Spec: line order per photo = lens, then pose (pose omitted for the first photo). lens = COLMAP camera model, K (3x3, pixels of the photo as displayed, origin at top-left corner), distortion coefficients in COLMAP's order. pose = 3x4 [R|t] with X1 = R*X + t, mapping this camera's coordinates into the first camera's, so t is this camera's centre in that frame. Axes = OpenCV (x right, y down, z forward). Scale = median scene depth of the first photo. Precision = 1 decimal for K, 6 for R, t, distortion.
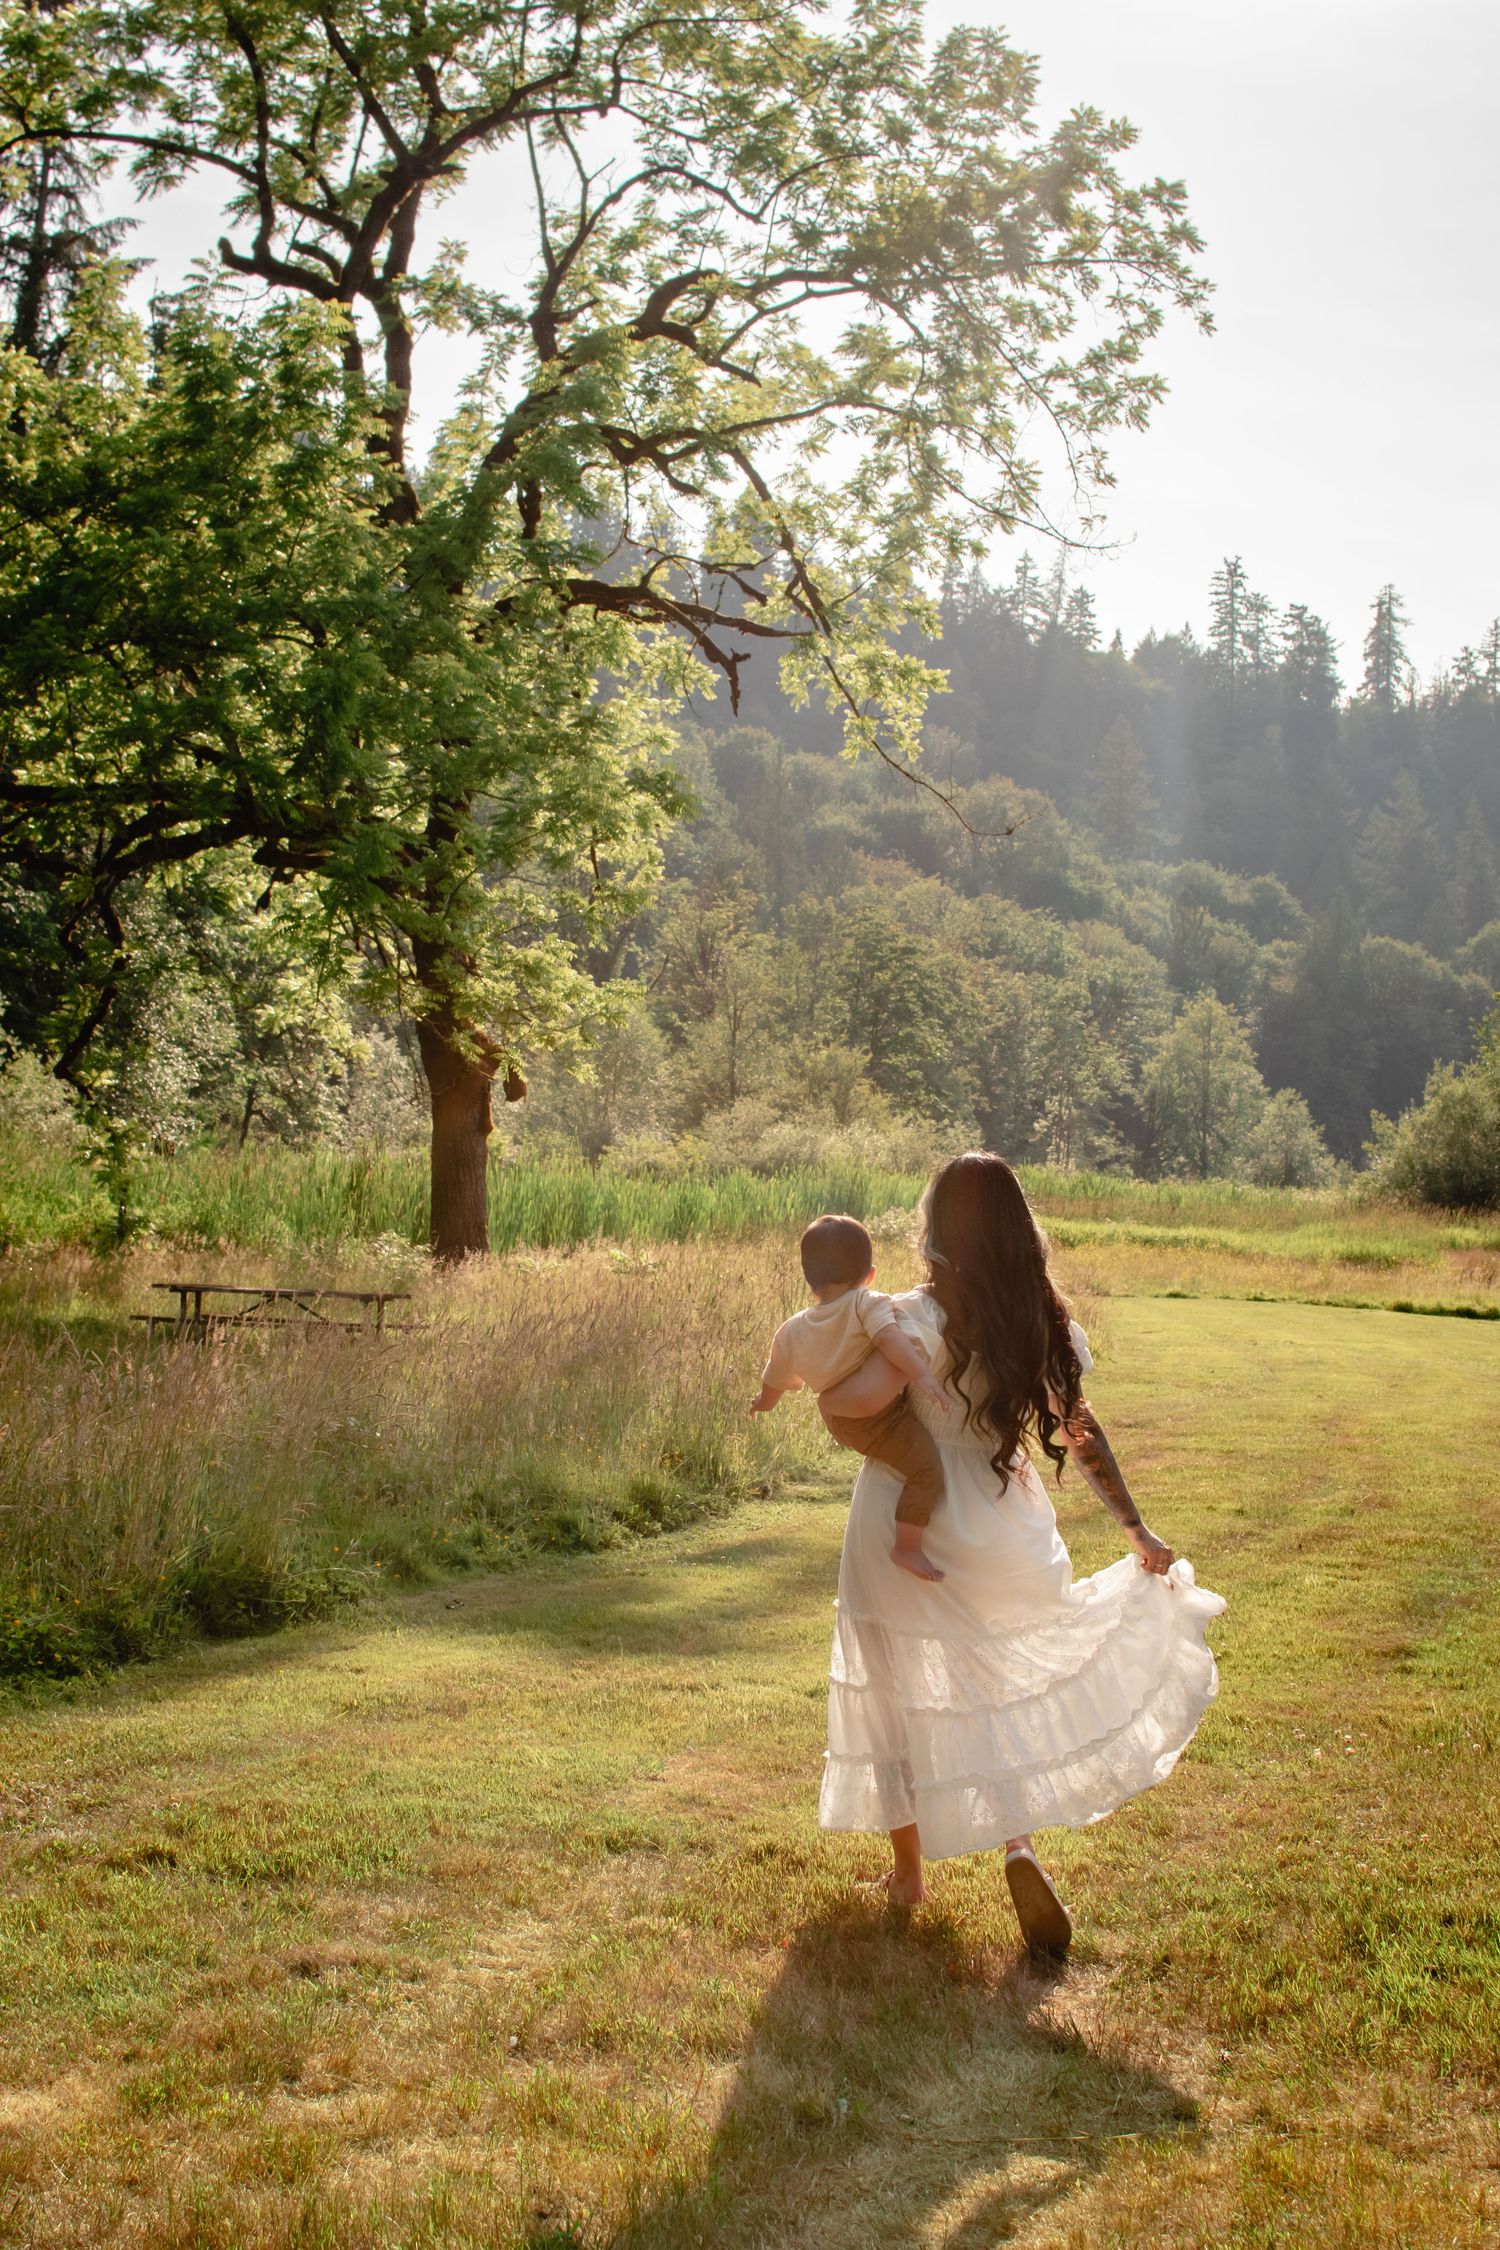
lens RADIAL K [[3506.6, 0, 750.0], [0, 3506.6, 1125.0], [0, 0, 1]] dist [-0.204680, 0.130863]
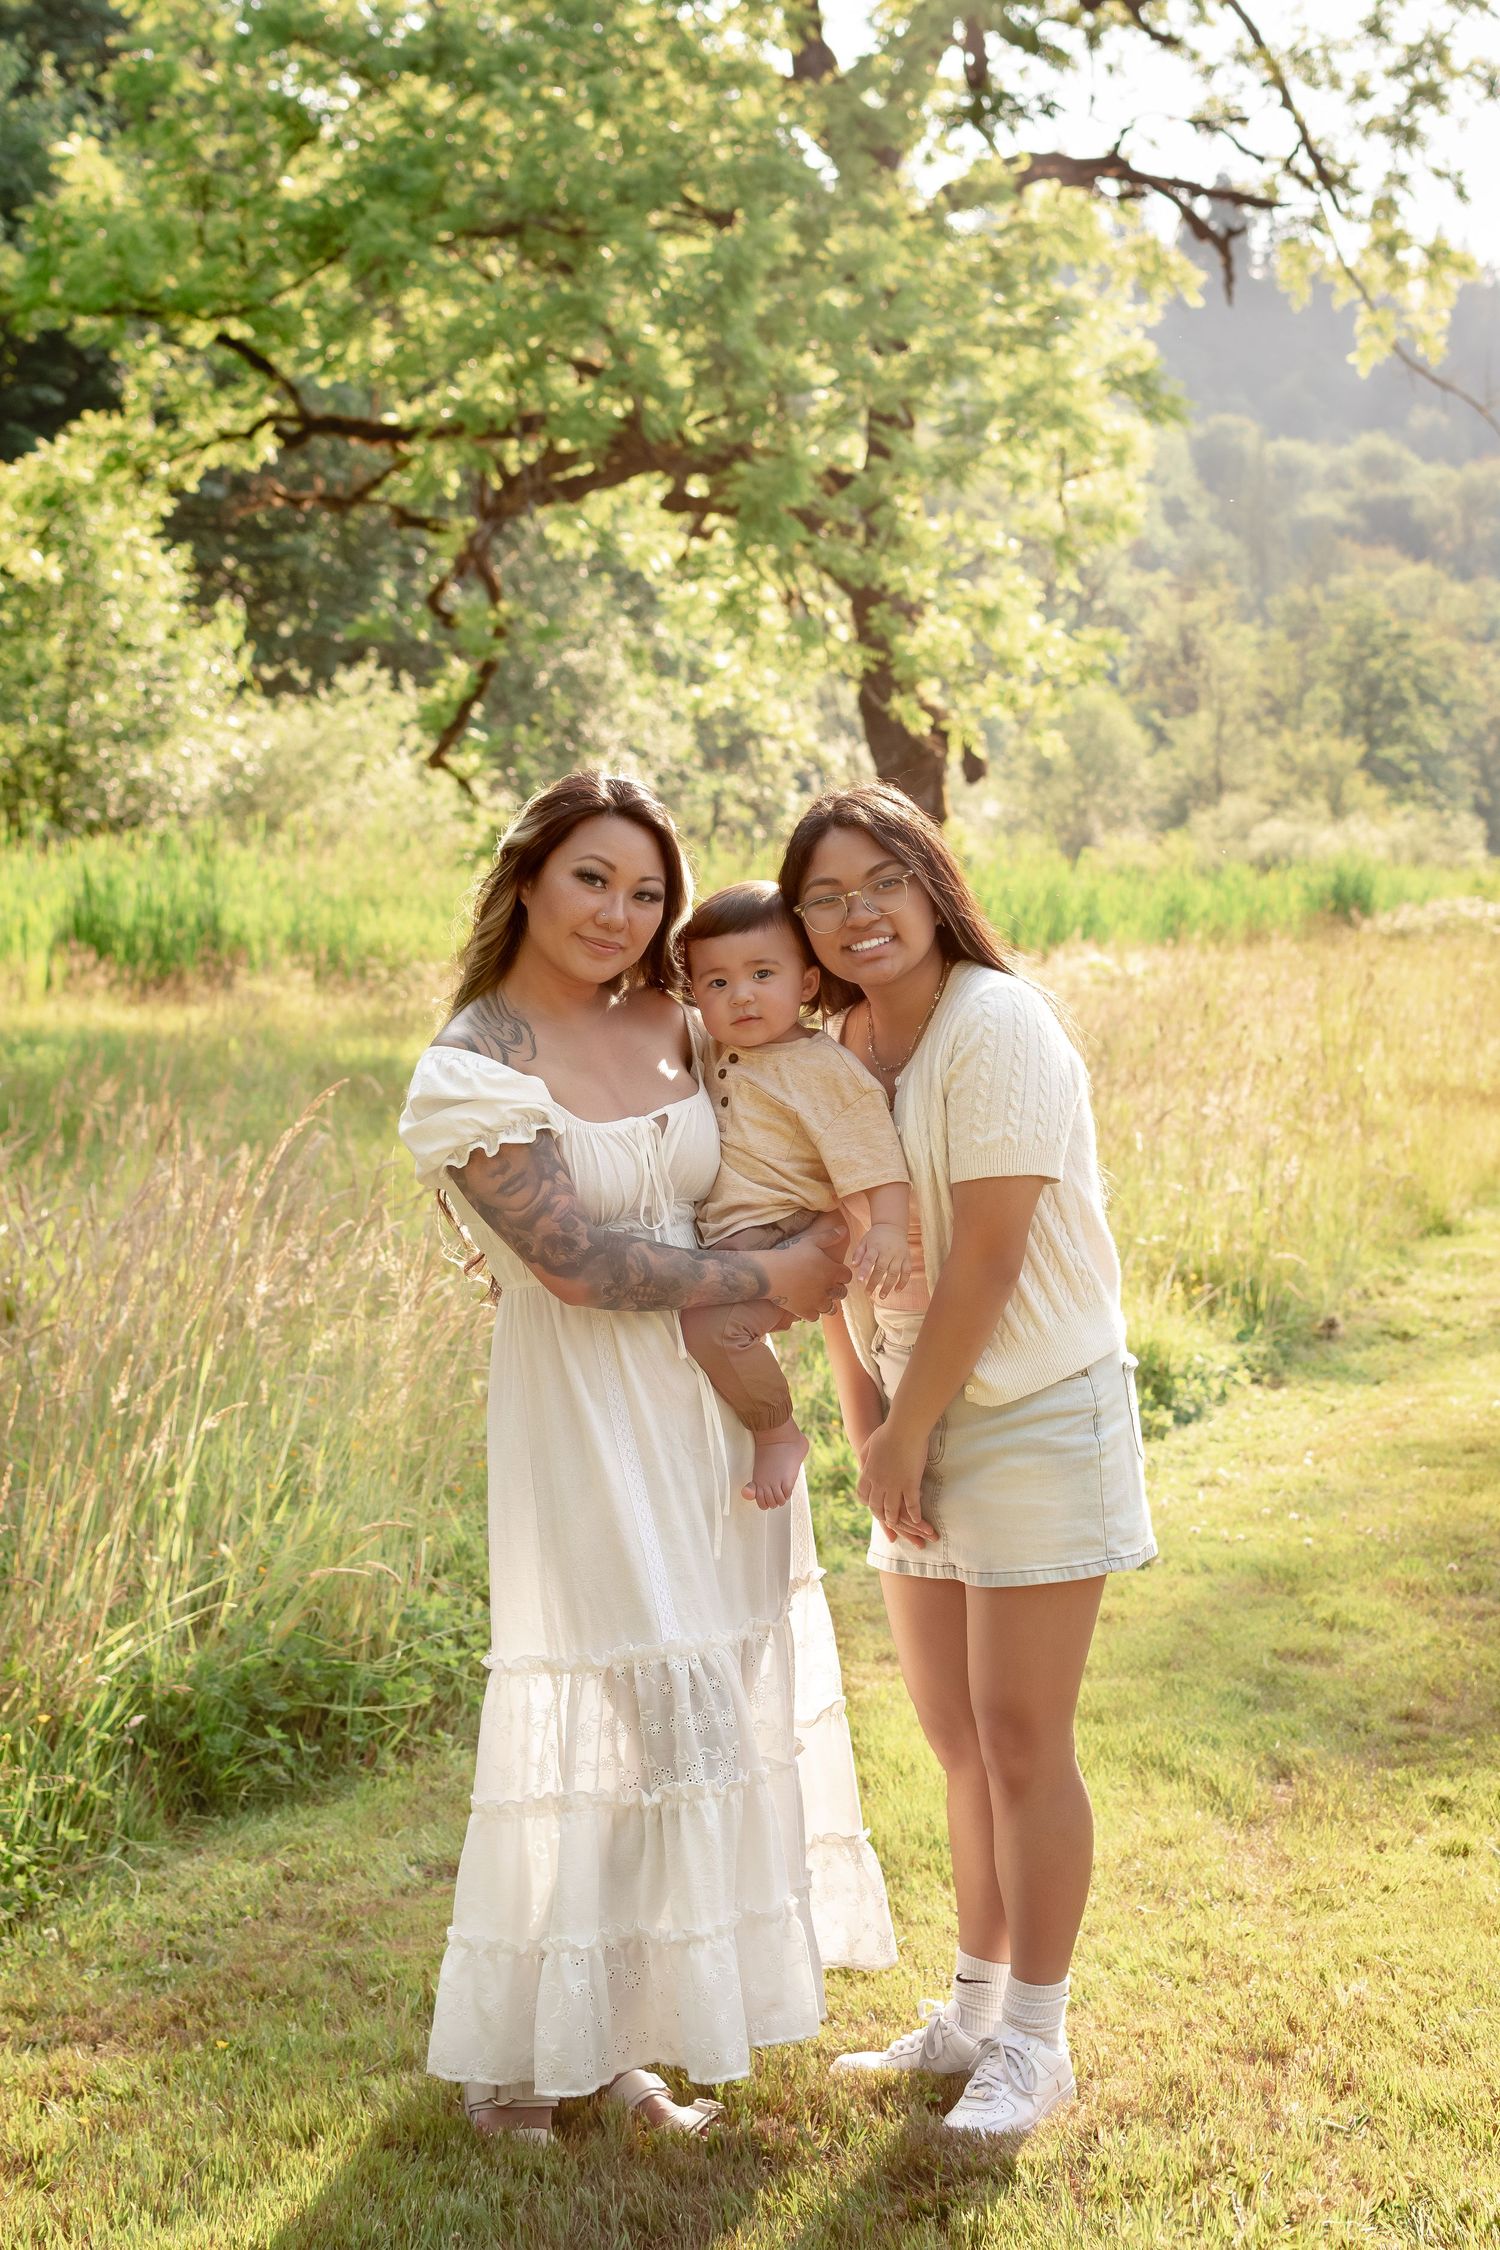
lens RADIAL K [[3472.3, 0, 750.0], [0, 3472.3, 1125.0], [0, 0, 1]] dist [0.011157, 0.063977]
pose [[0.990151, -0.015657, -0.139122, -0.004902], [0.027145, 0.996339, 0.081070, 0.005816], [0.137344, -0.084048, 0.986951, 0.149831]]
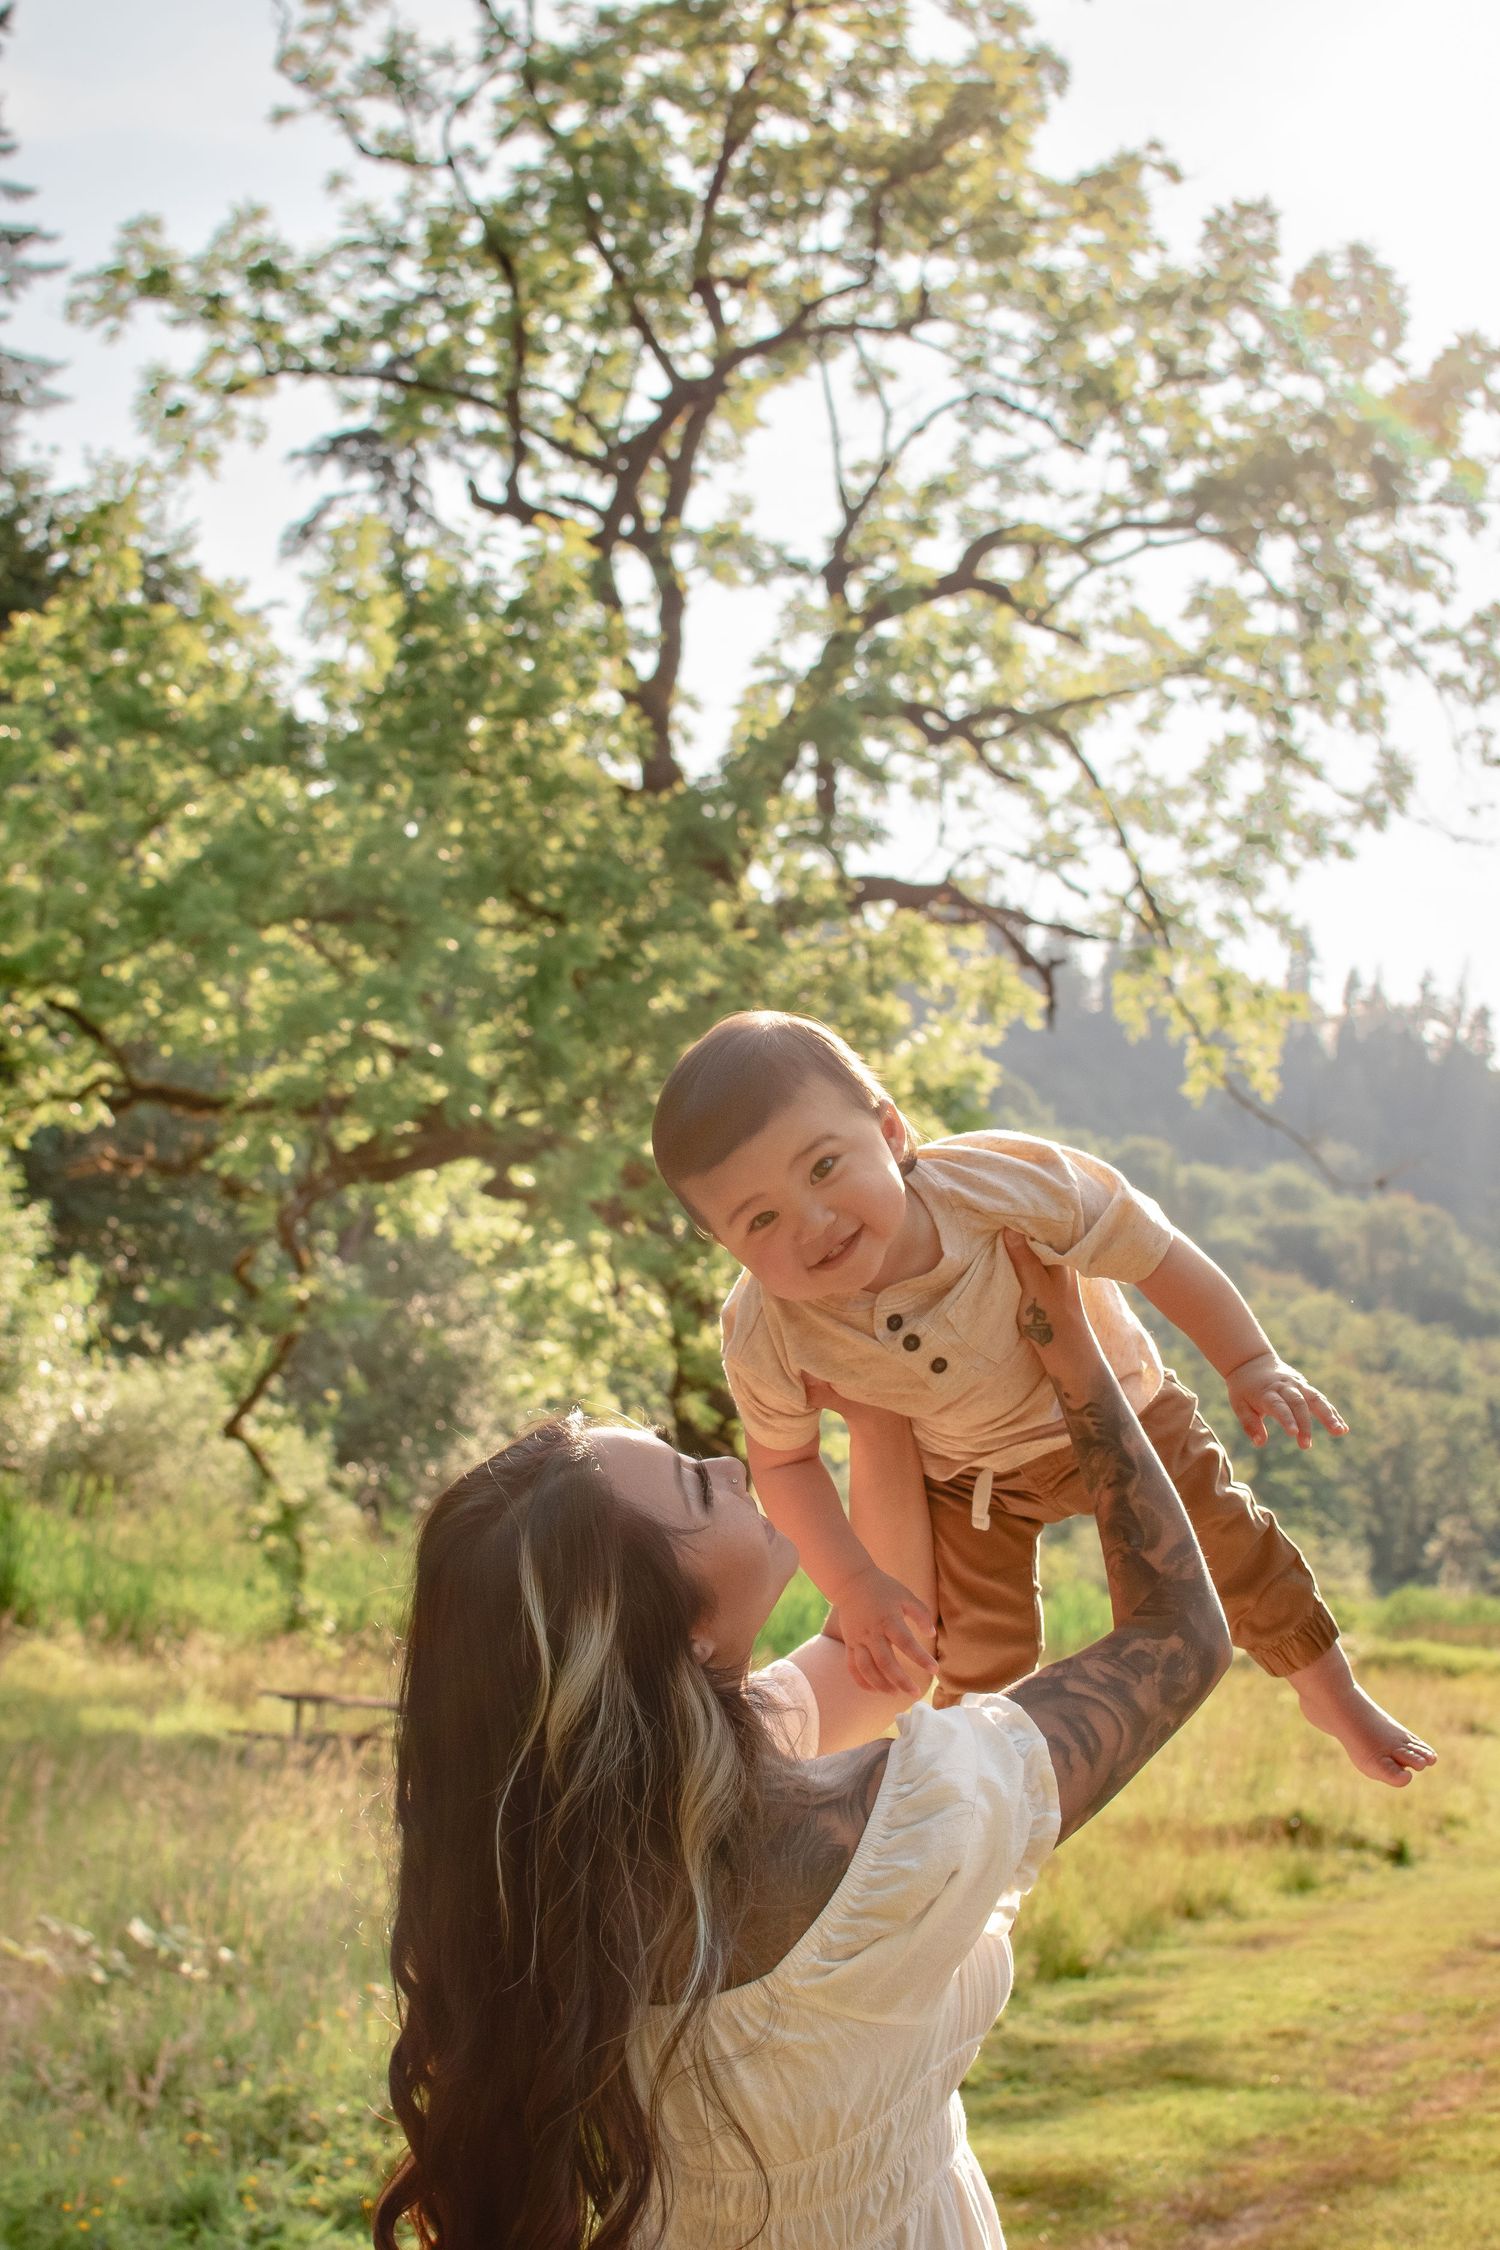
lens RADIAL K [[3506.6, 0, 750.0], [0, 3506.6, 1125.0], [0, 0, 1]] dist [-0.204680, 0.130863]
pose [[0.993370, 0.015505, -0.113910, 0.019366], [-0.028838, 0.992789, -0.116357, 0.004991], [0.111285, 0.118870, 0.986654, 0.156655]]
